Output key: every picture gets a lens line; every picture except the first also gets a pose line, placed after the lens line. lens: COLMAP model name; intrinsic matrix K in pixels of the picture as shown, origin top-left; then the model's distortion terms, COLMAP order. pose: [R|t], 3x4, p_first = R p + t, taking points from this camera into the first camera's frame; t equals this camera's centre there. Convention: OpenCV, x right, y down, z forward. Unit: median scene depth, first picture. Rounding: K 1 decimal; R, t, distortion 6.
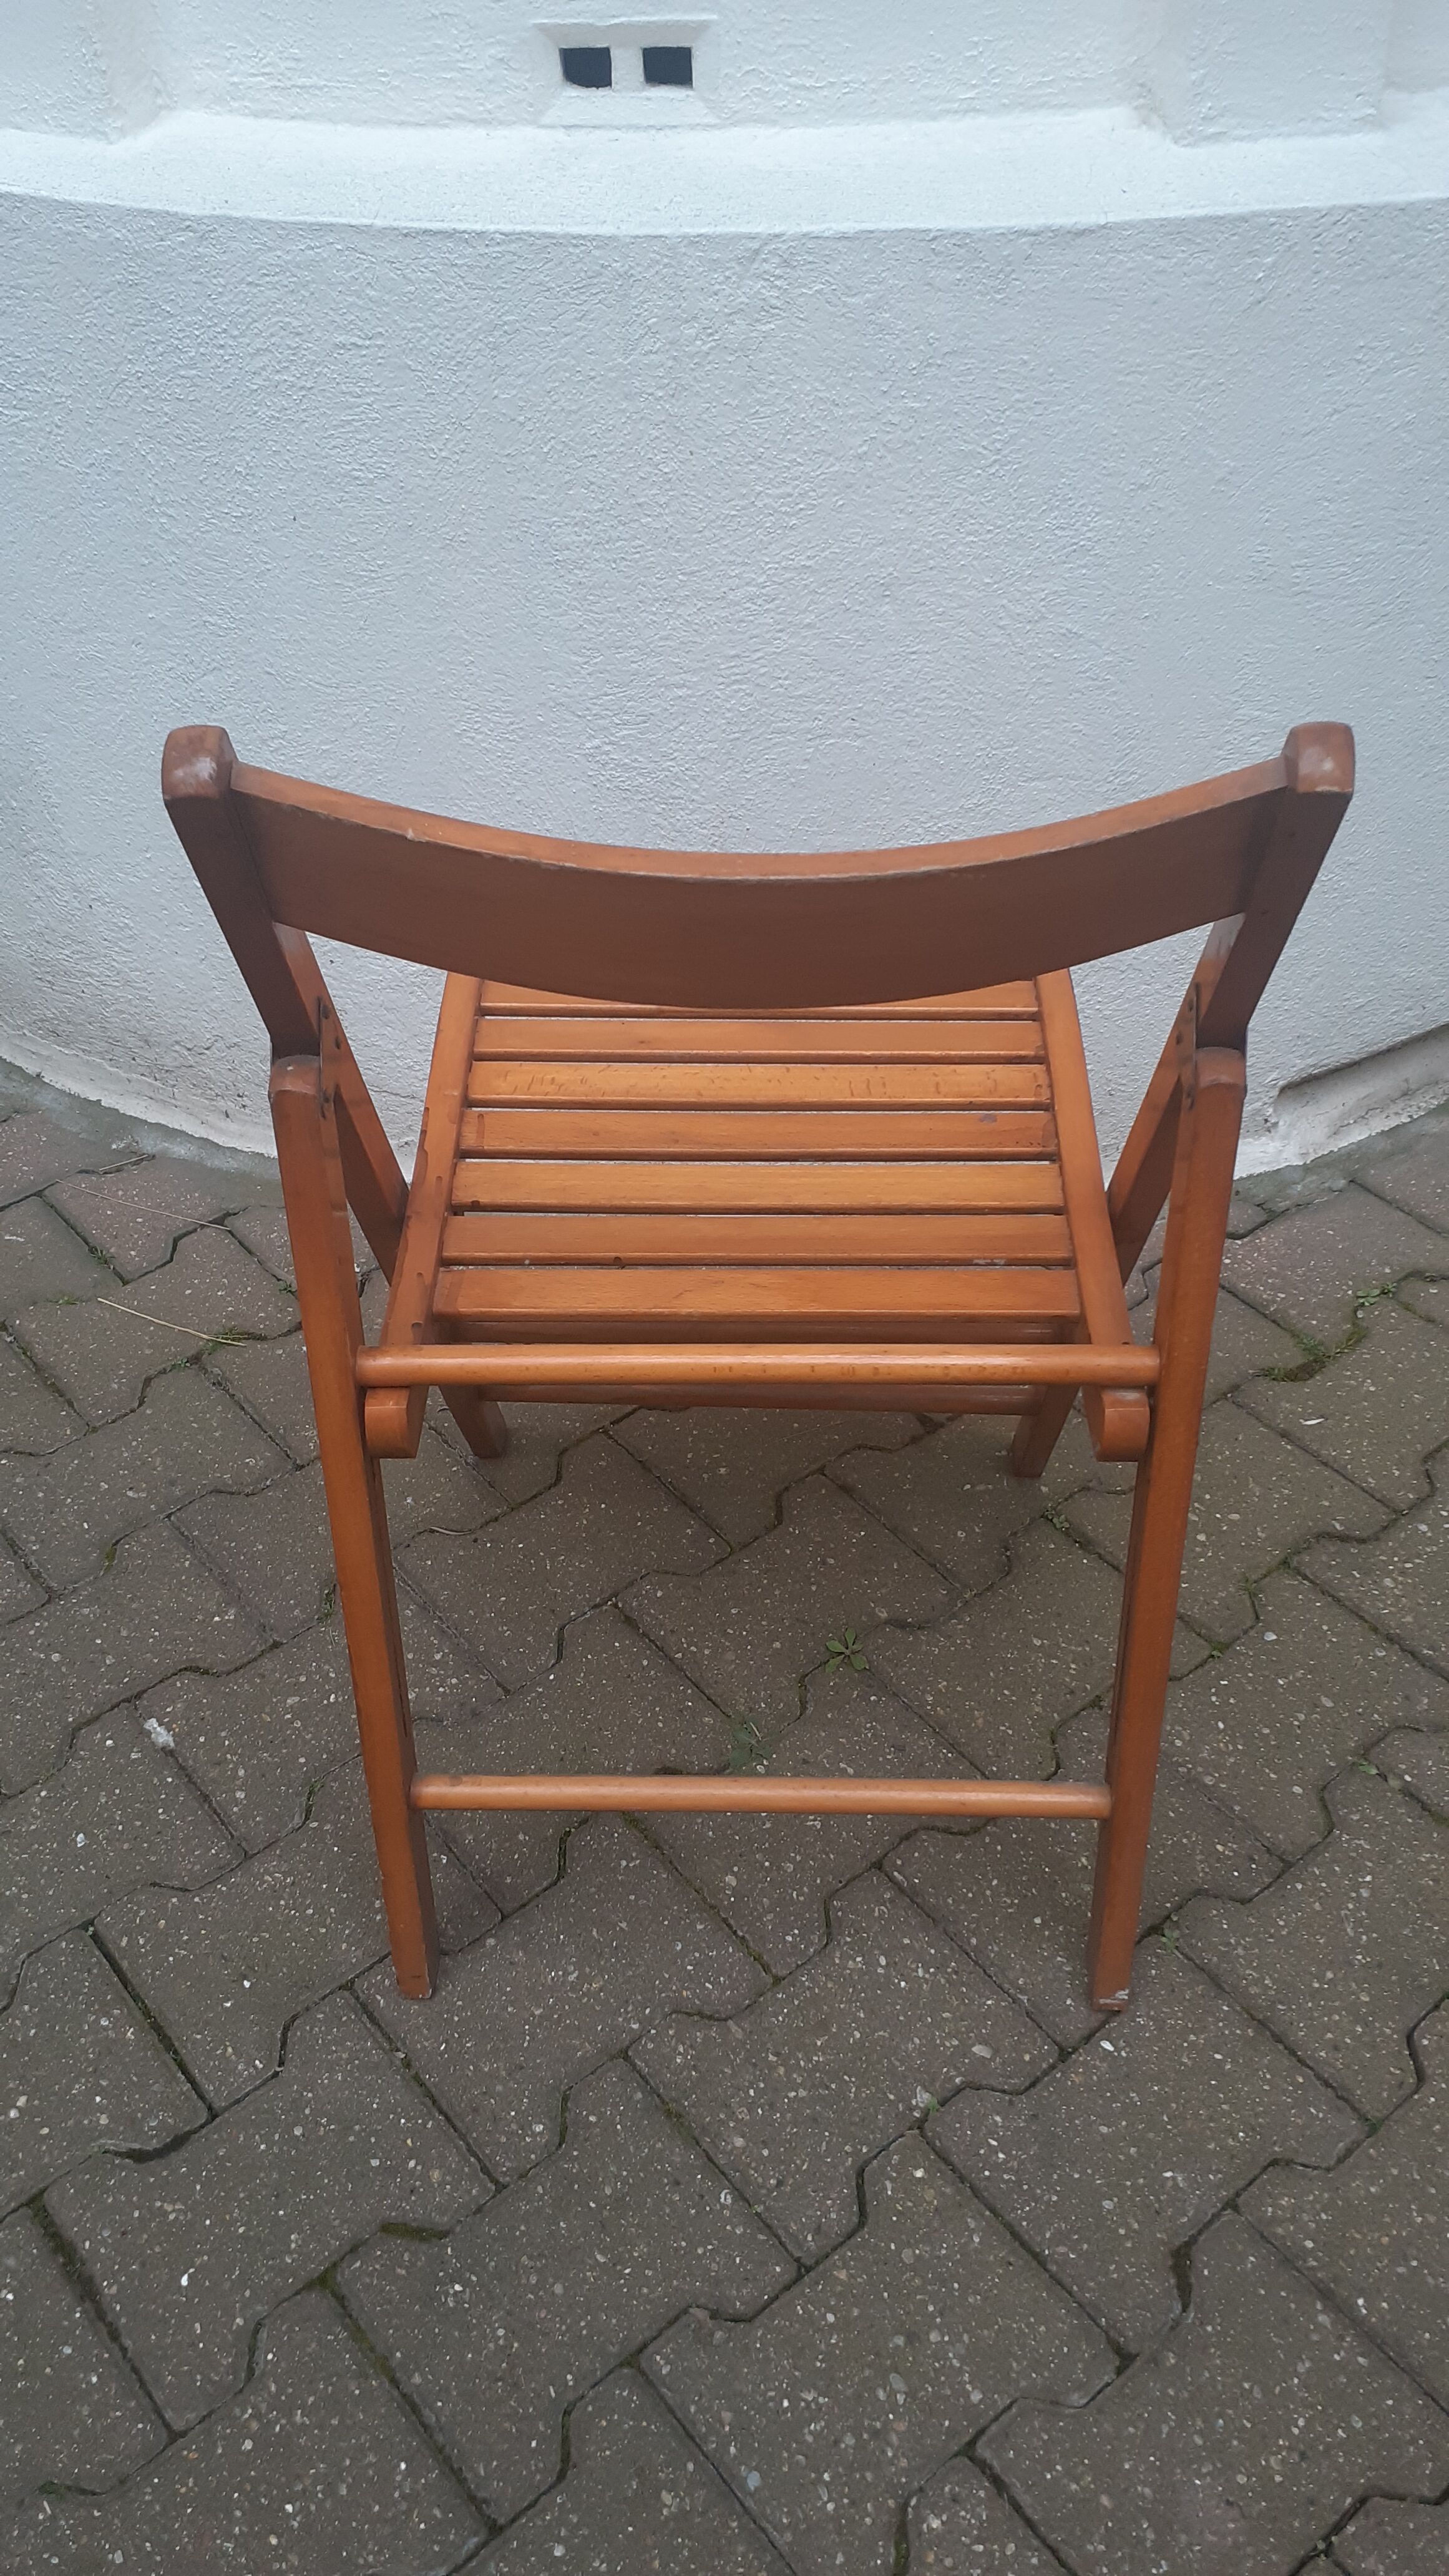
lens RADIAL K [[2057.1, 0, 712.5], [0, 2057.1, 1269.6], [0, 0, 1]] dist [0.030992, -0.053761]
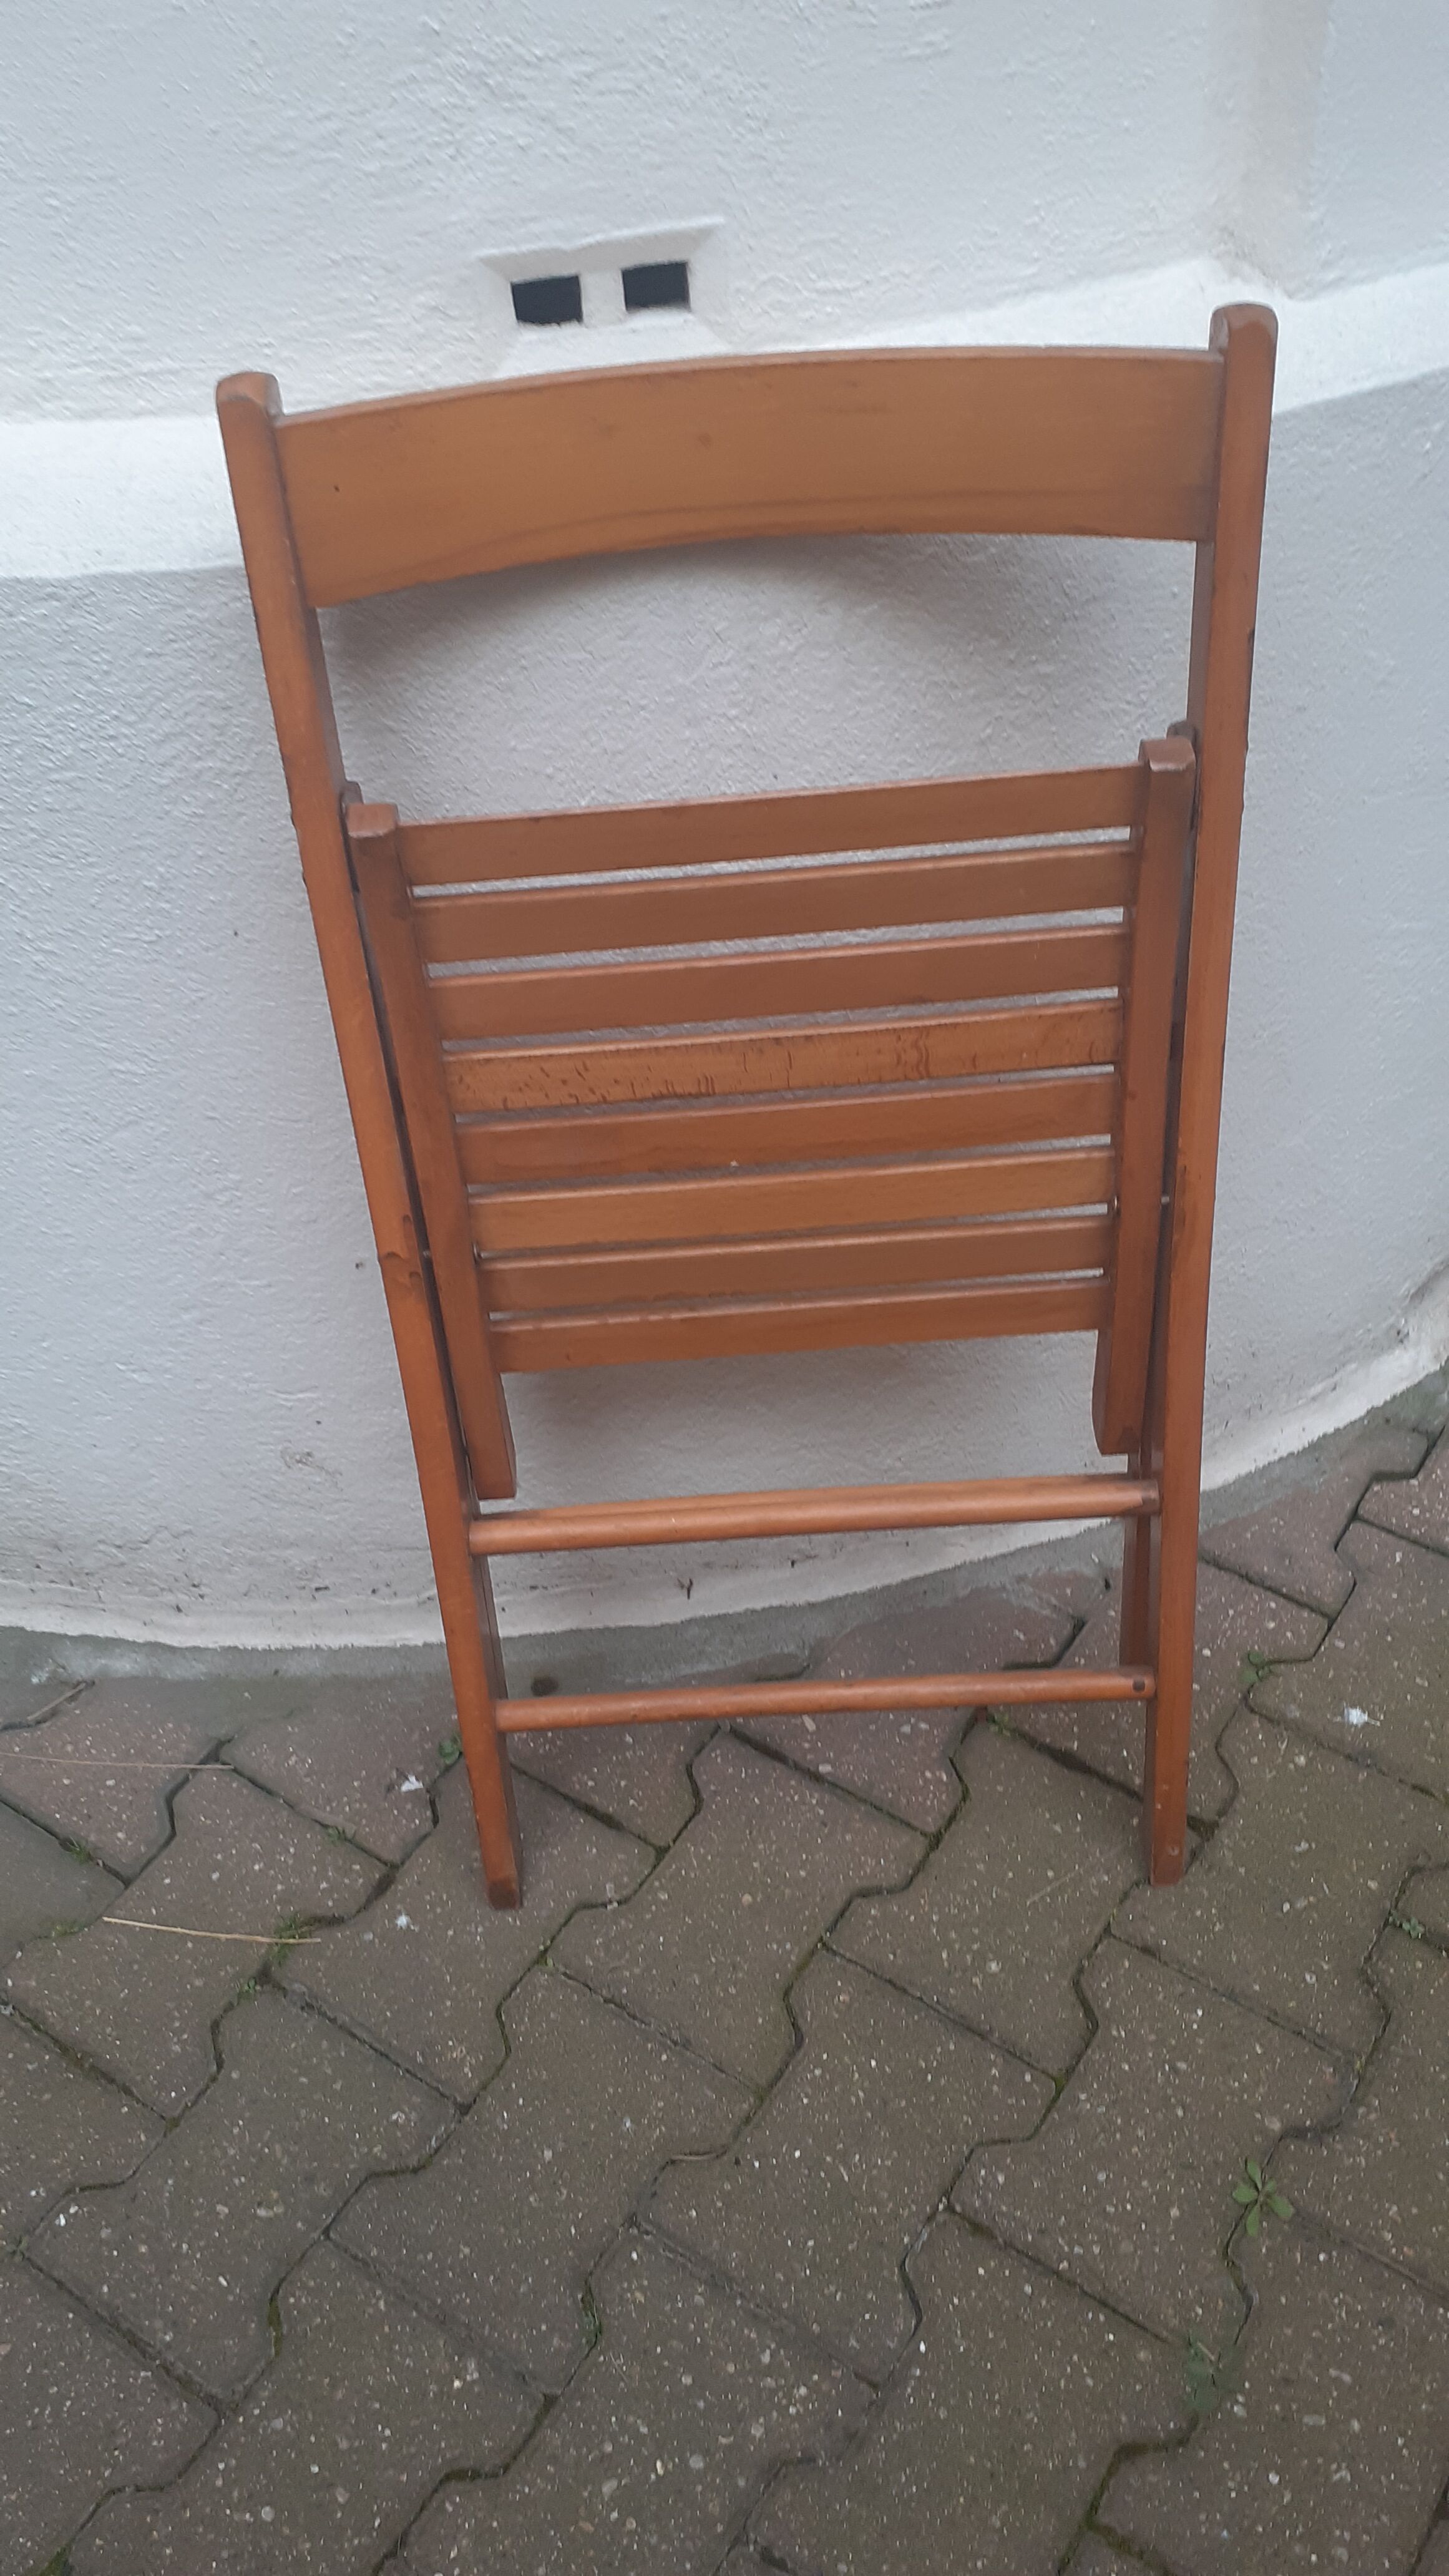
lens RADIAL K [[2057.1, 0, 698.4], [0, 2057.1, 1258.3], [0, 0, 1]] dist [0.030992, -0.053761]
pose [[0.958099, -0.220622, 0.182679, -0.223450], [0.220851, 0.975116, 0.019348, -0.247694], [-0.182402, 0.021807, 0.982982, 0.262418]]
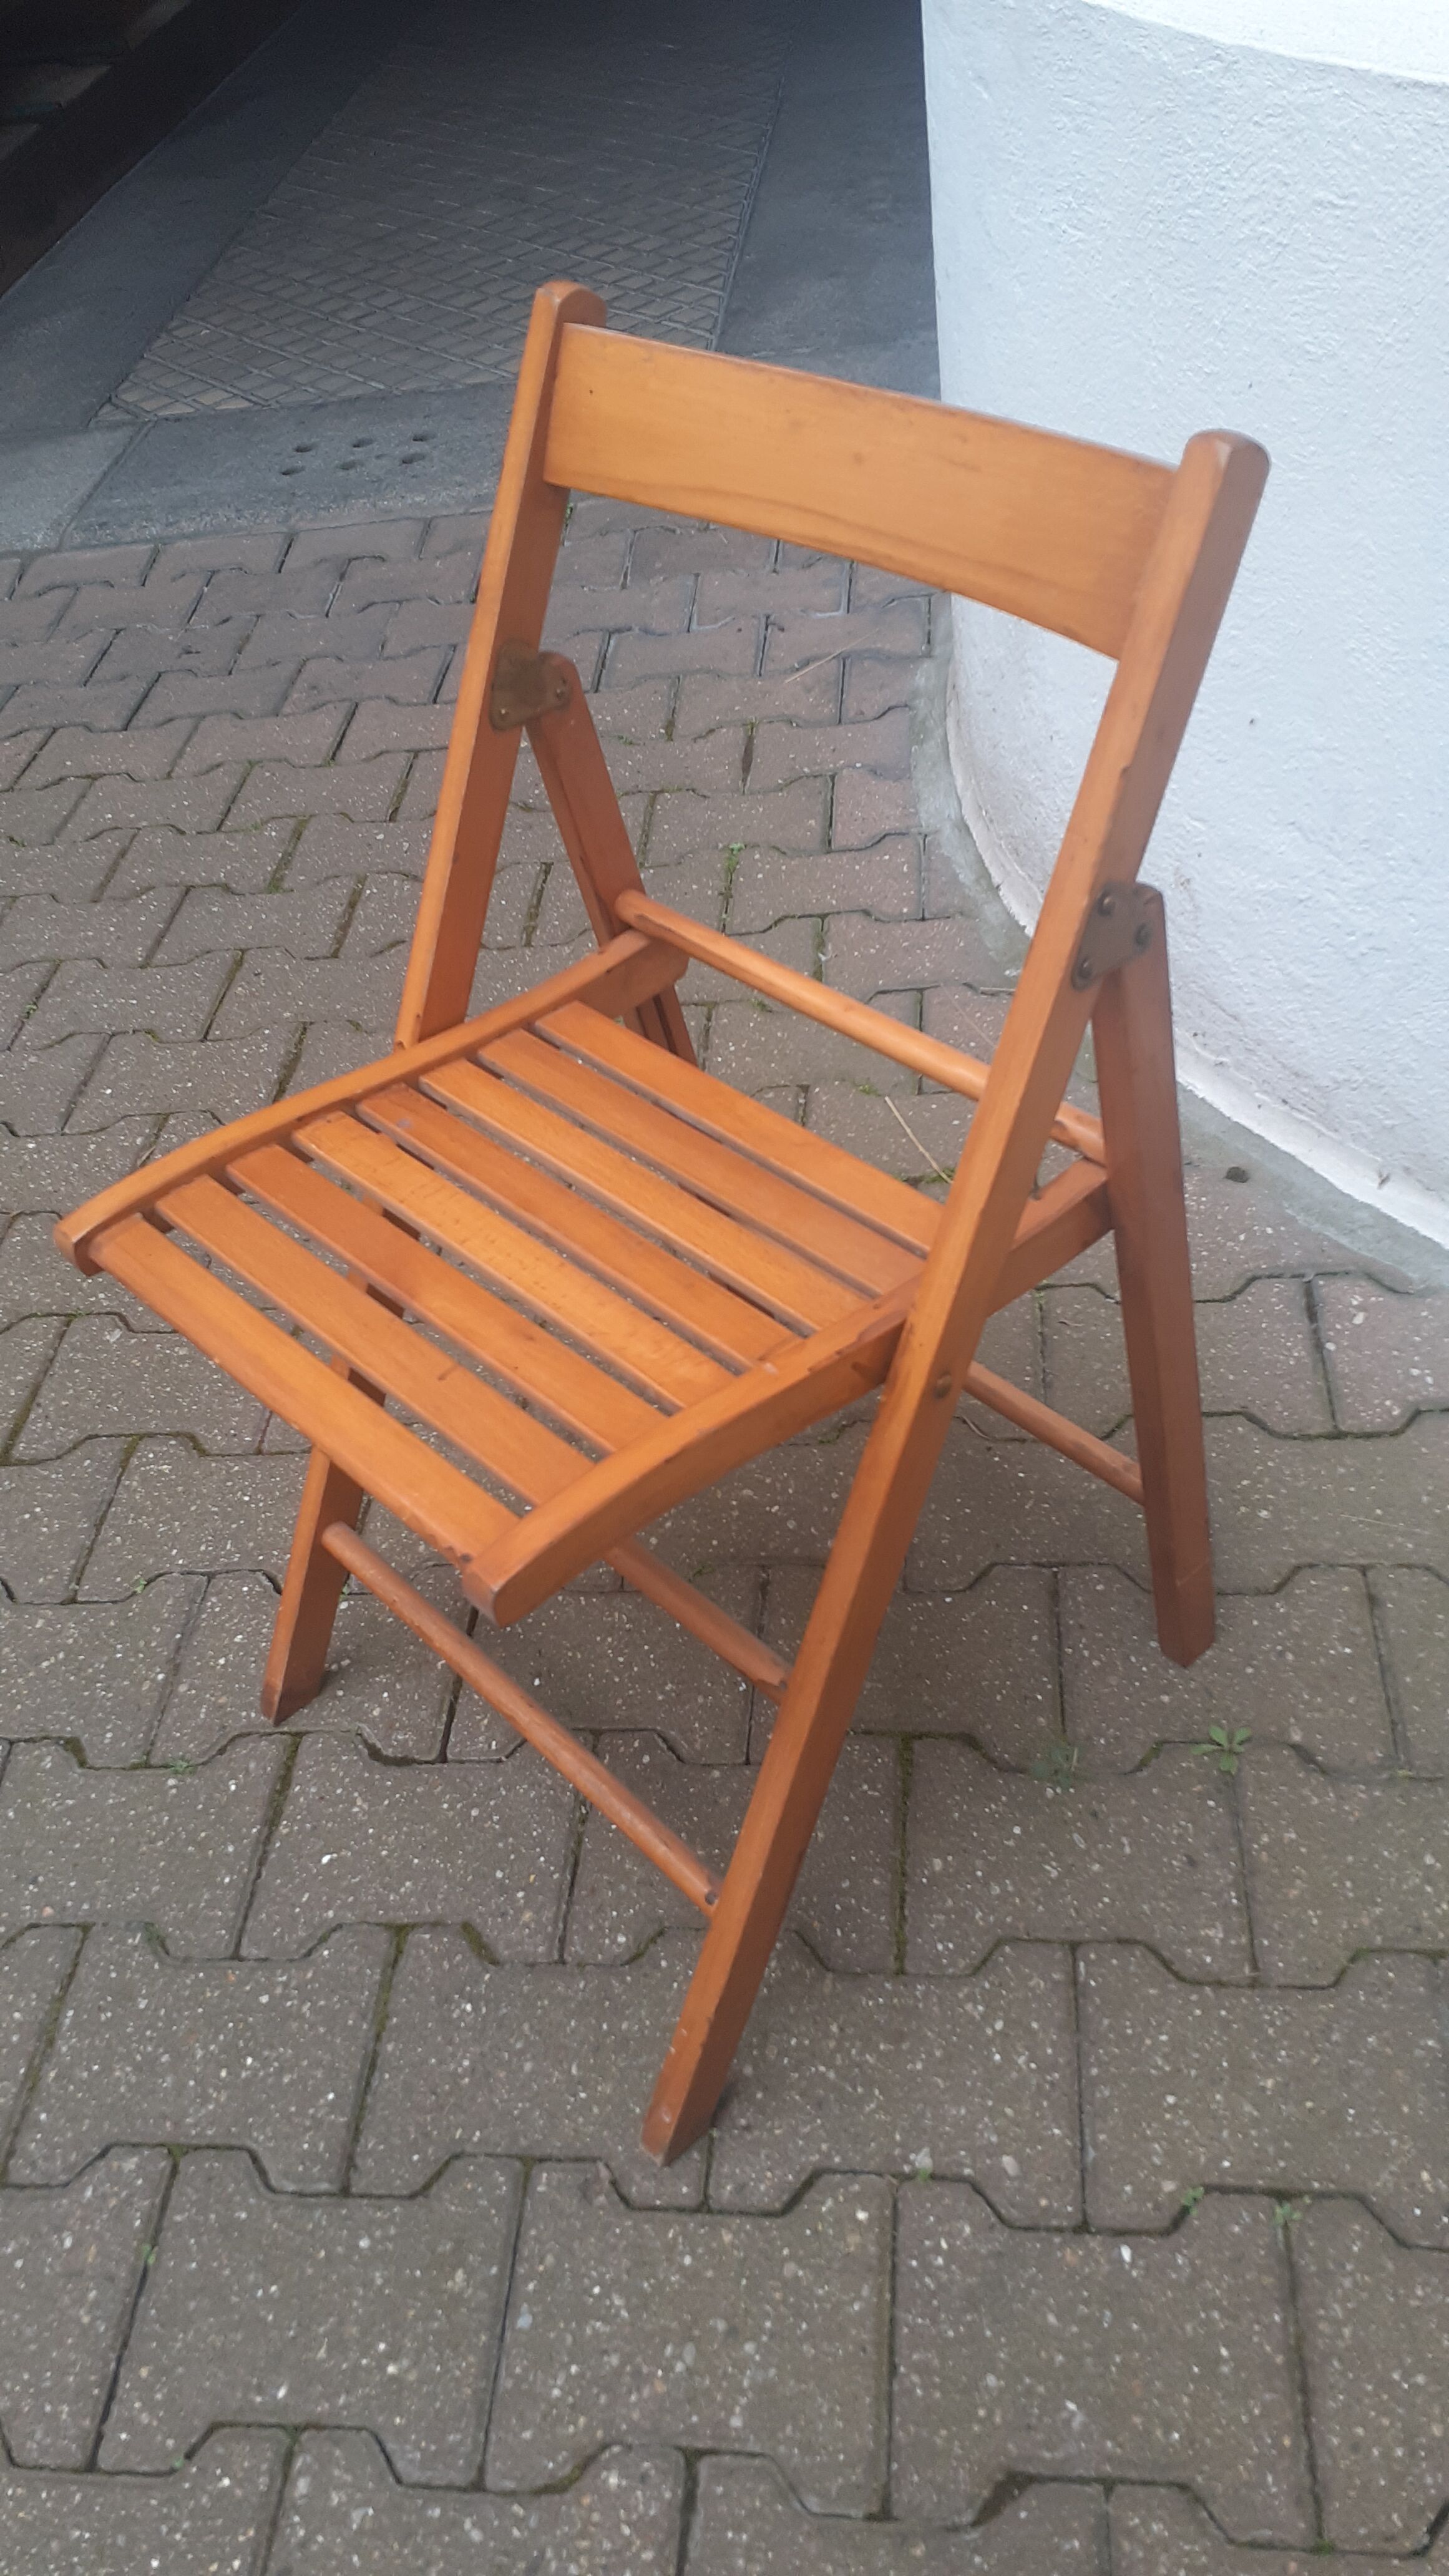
lens RADIAL K [[2057.1, 0, 713.3], [0, 2057.1, 1269.9], [0, 0, 1]] dist [0.030992, -0.053761]
pose [[0.713815, 0.411687, -0.566553, 0.351508], [-0.371644, 0.908345, 0.191807, -0.096135], [0.593590, 0.073642, 0.801391, 0.146501]]
